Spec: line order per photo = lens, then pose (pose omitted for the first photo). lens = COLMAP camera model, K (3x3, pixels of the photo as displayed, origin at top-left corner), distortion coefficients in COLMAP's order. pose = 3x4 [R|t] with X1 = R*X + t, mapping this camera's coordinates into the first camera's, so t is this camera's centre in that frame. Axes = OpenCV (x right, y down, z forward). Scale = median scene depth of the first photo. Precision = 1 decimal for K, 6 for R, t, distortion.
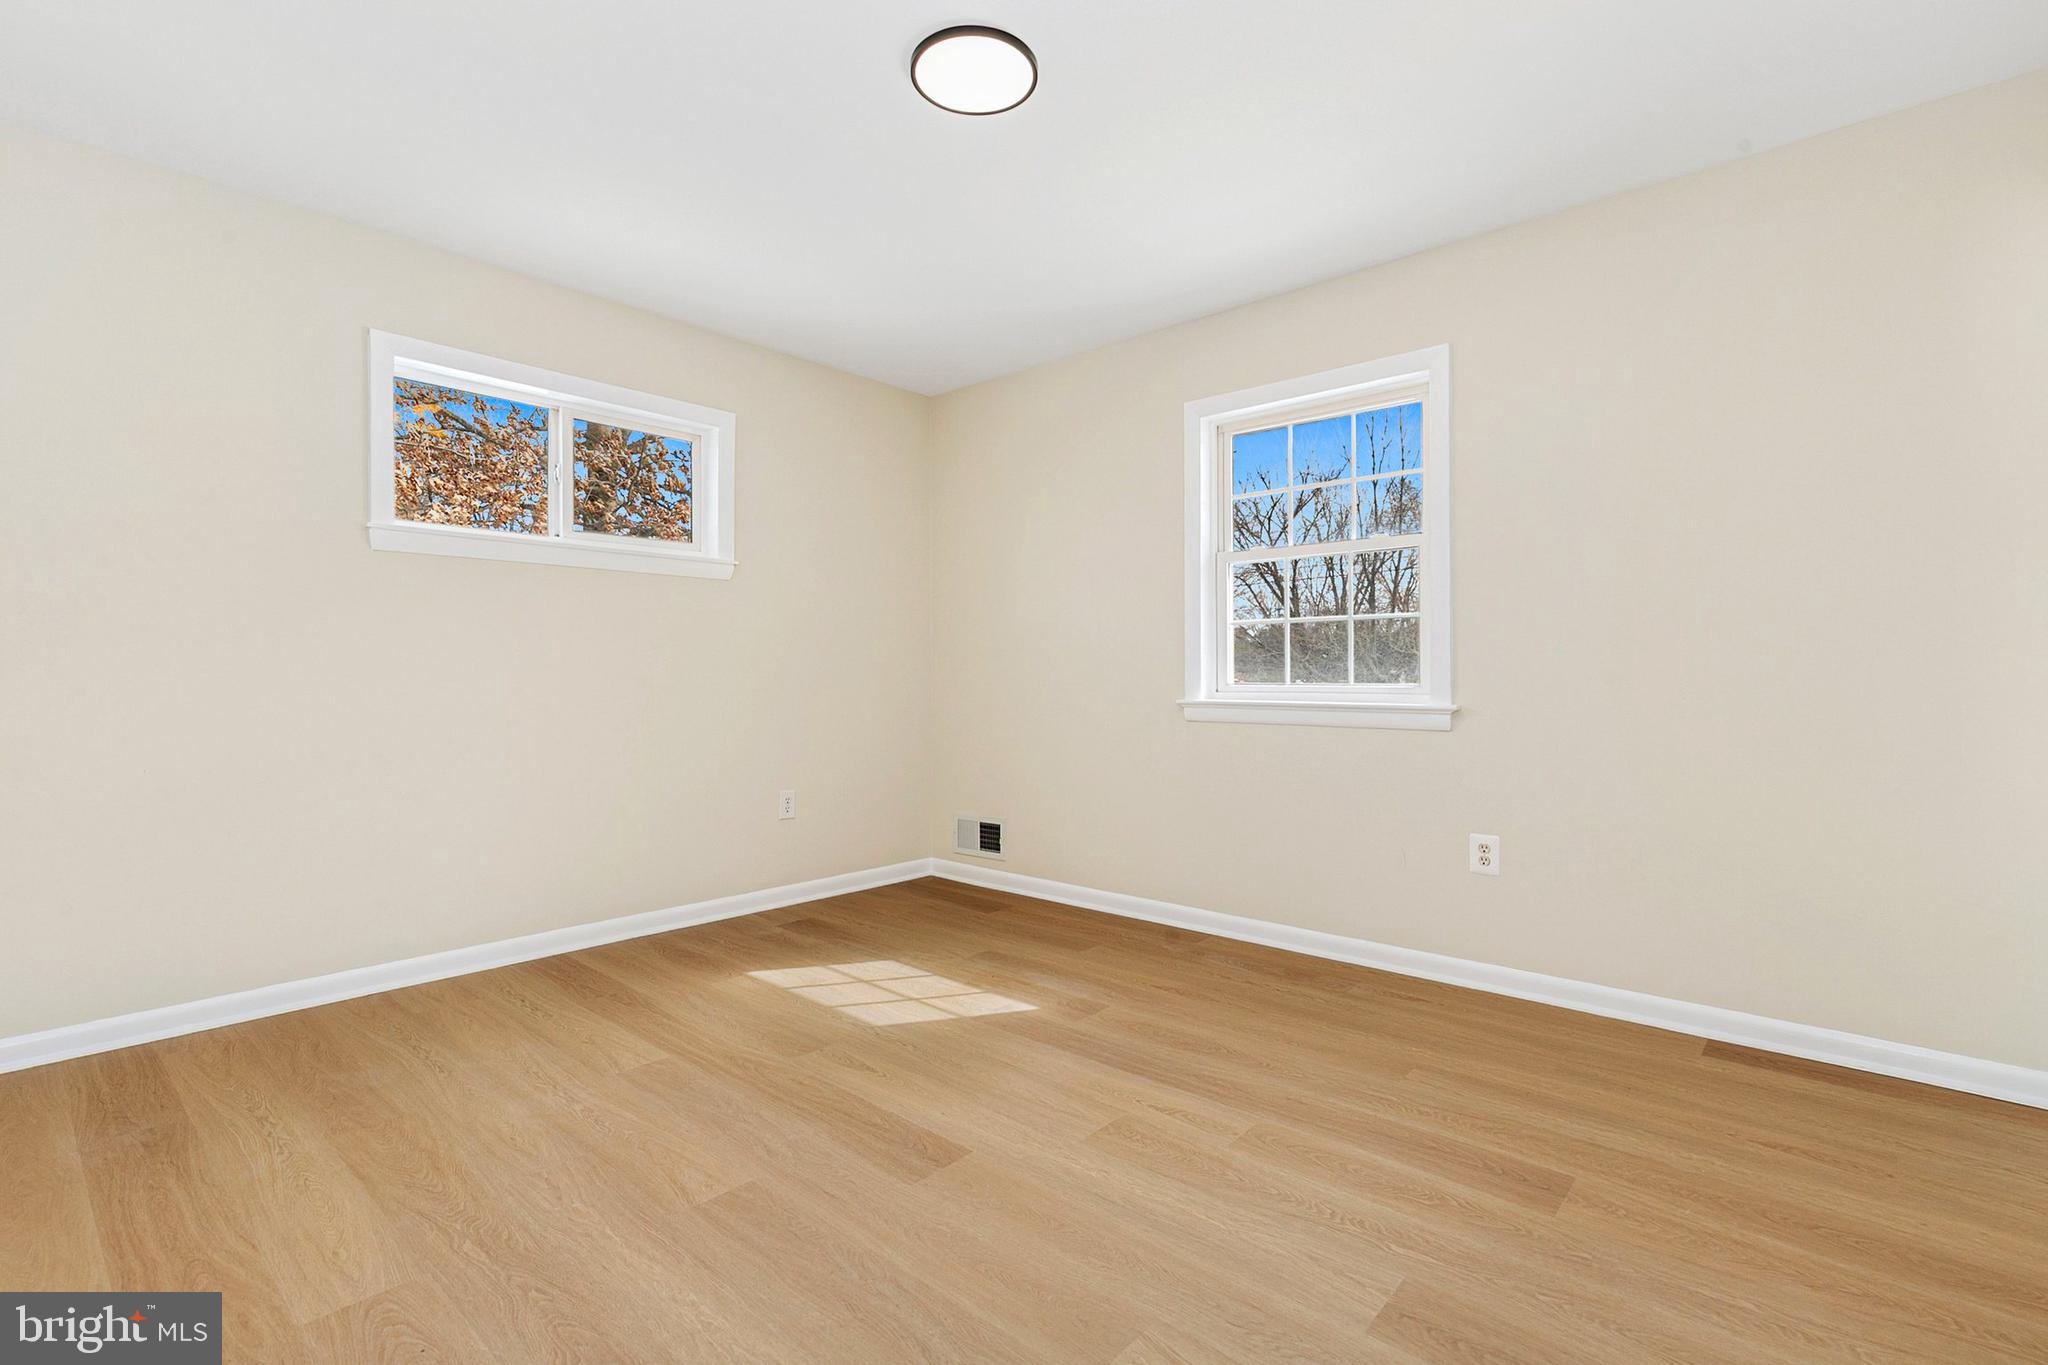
lens RADIAL K [[920.3, 0, 1018.2], [0, 920.3, 686.5], [0, 0, 1]] dist [0.008598, -0.000285]
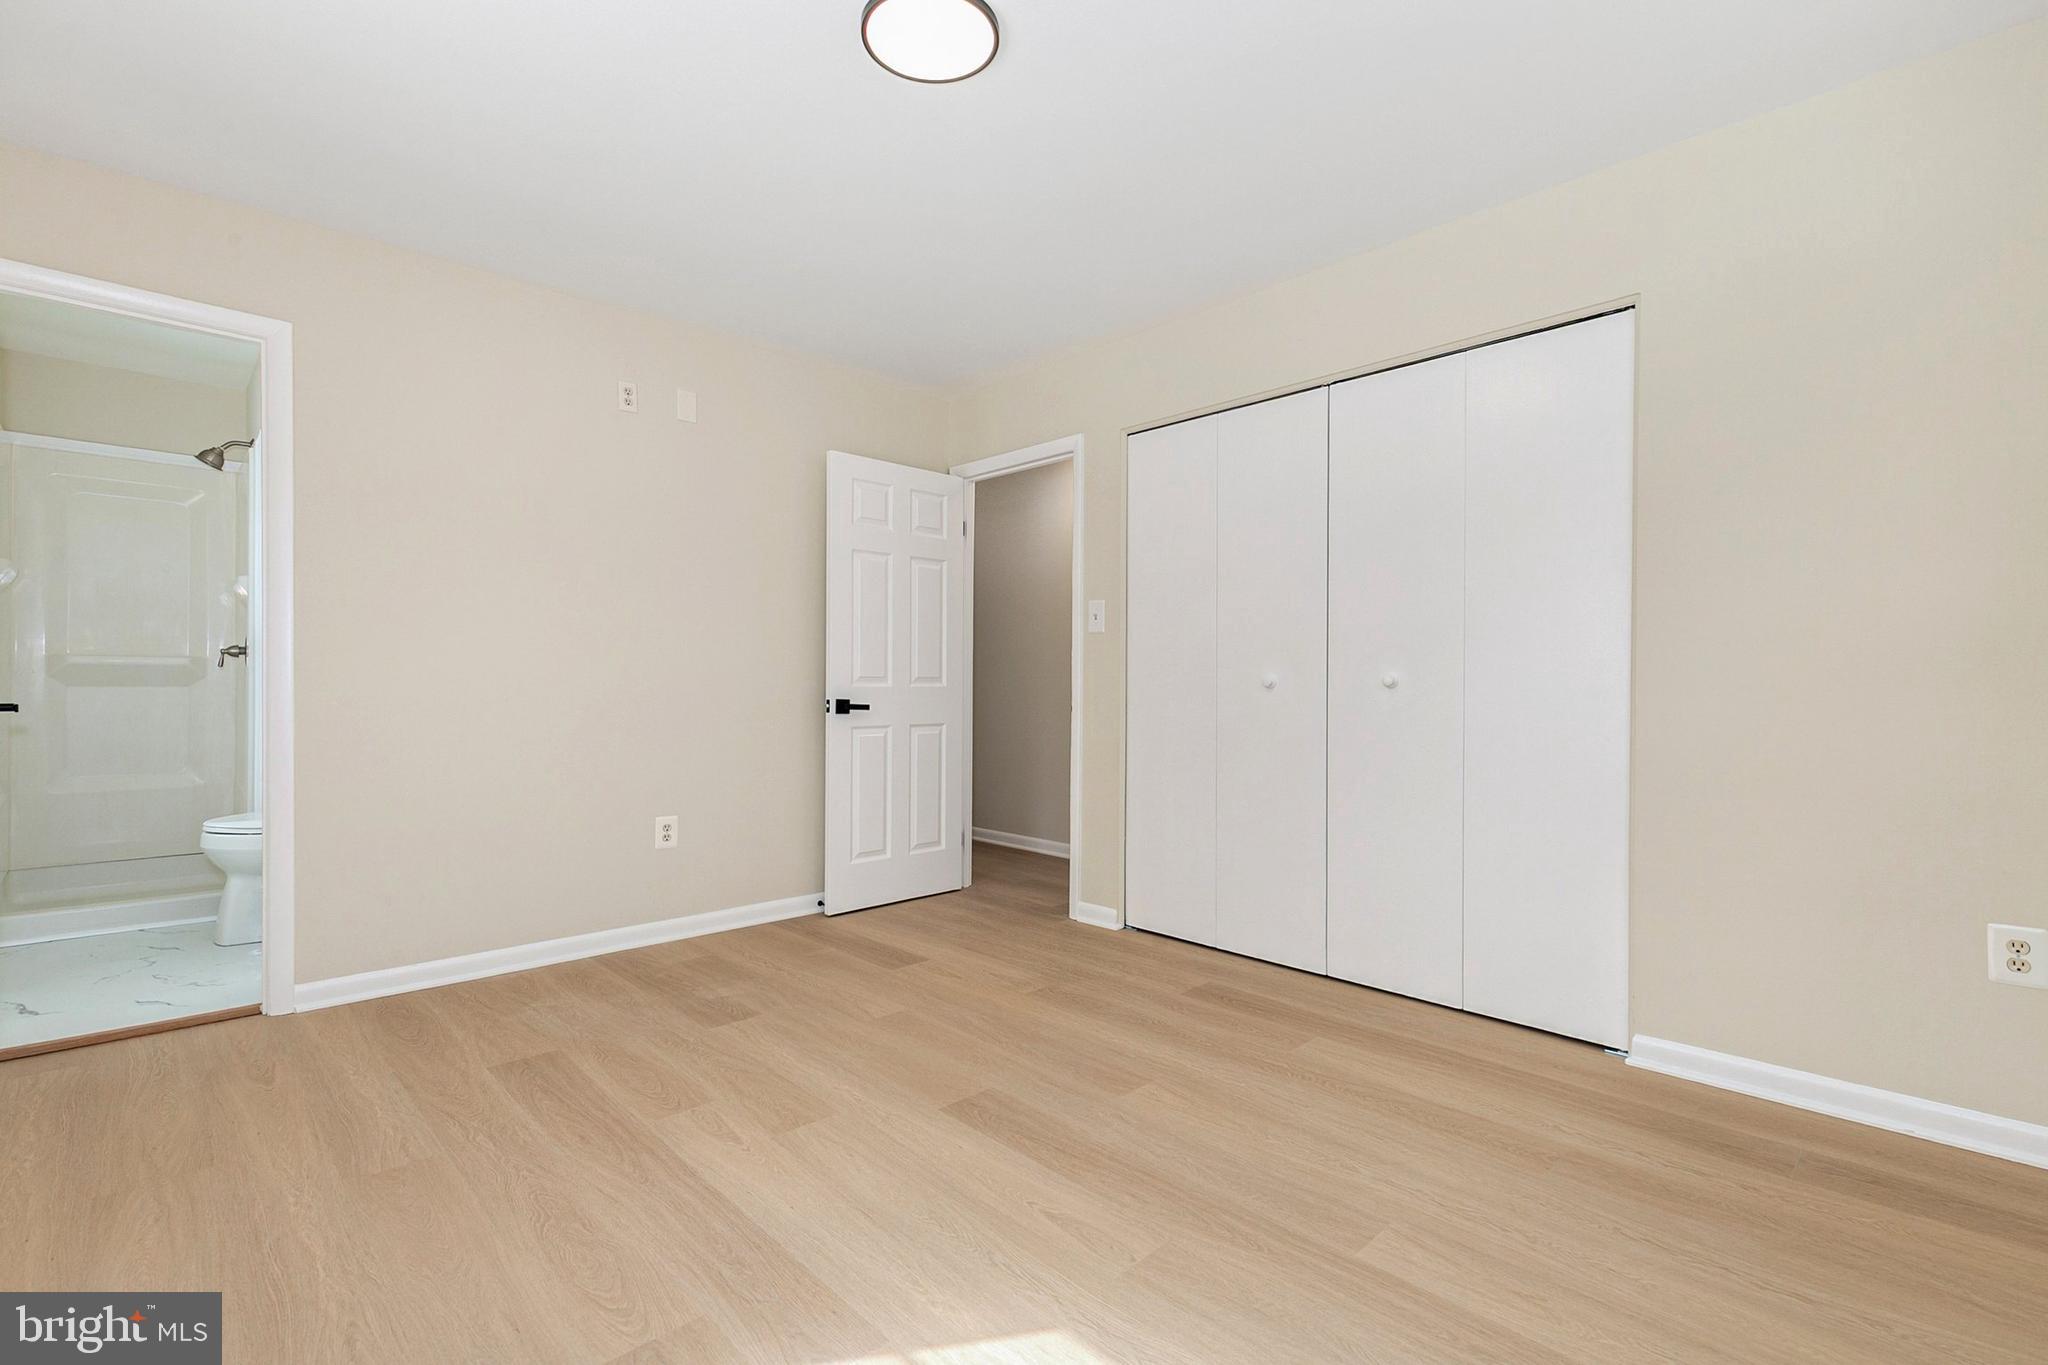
lens RADIAL K [[920.3, 0, 1018.2], [0, 920.3, 686.5], [0, 0, 1]] dist [0.008598, -0.000285]
pose [[-0.997321, -0.003599, 0.073062, -0.215824], [-0.002401, 0.999861, 0.016488, -0.028351], [-0.073111, 0.016269, -0.997191, 2.008086]]
